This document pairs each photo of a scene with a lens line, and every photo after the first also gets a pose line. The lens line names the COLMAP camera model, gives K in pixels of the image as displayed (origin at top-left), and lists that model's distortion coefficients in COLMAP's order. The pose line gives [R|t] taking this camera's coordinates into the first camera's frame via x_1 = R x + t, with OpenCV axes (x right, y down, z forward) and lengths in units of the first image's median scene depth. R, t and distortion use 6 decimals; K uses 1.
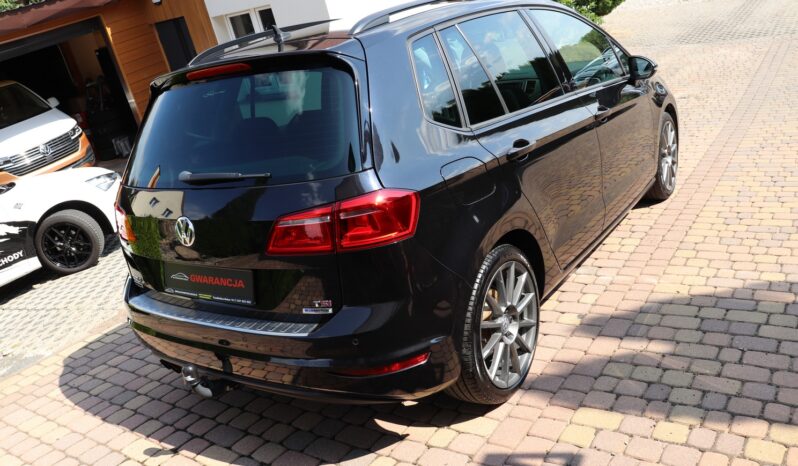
lens RADIAL K [[675.1, 0, 399.0], [0, 675.1, 233.0], [0, 0, 1]] dist [-0.162969, 0.171528]
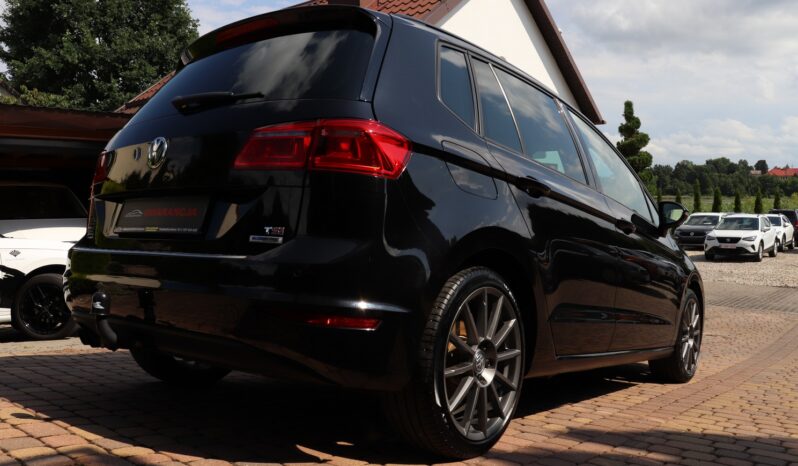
lens RADIAL K [[675.1, 0, 399.0], [0, 675.1, 233.0], [0, 0, 1]] dist [-0.162969, 0.171528]
pose [[0.971953, 0.222657, -0.075705, 0.085819], [-0.234951, 0.905295, -0.353892, 0.300246], [-0.010262, 0.361753, 0.932217, 0.162005]]
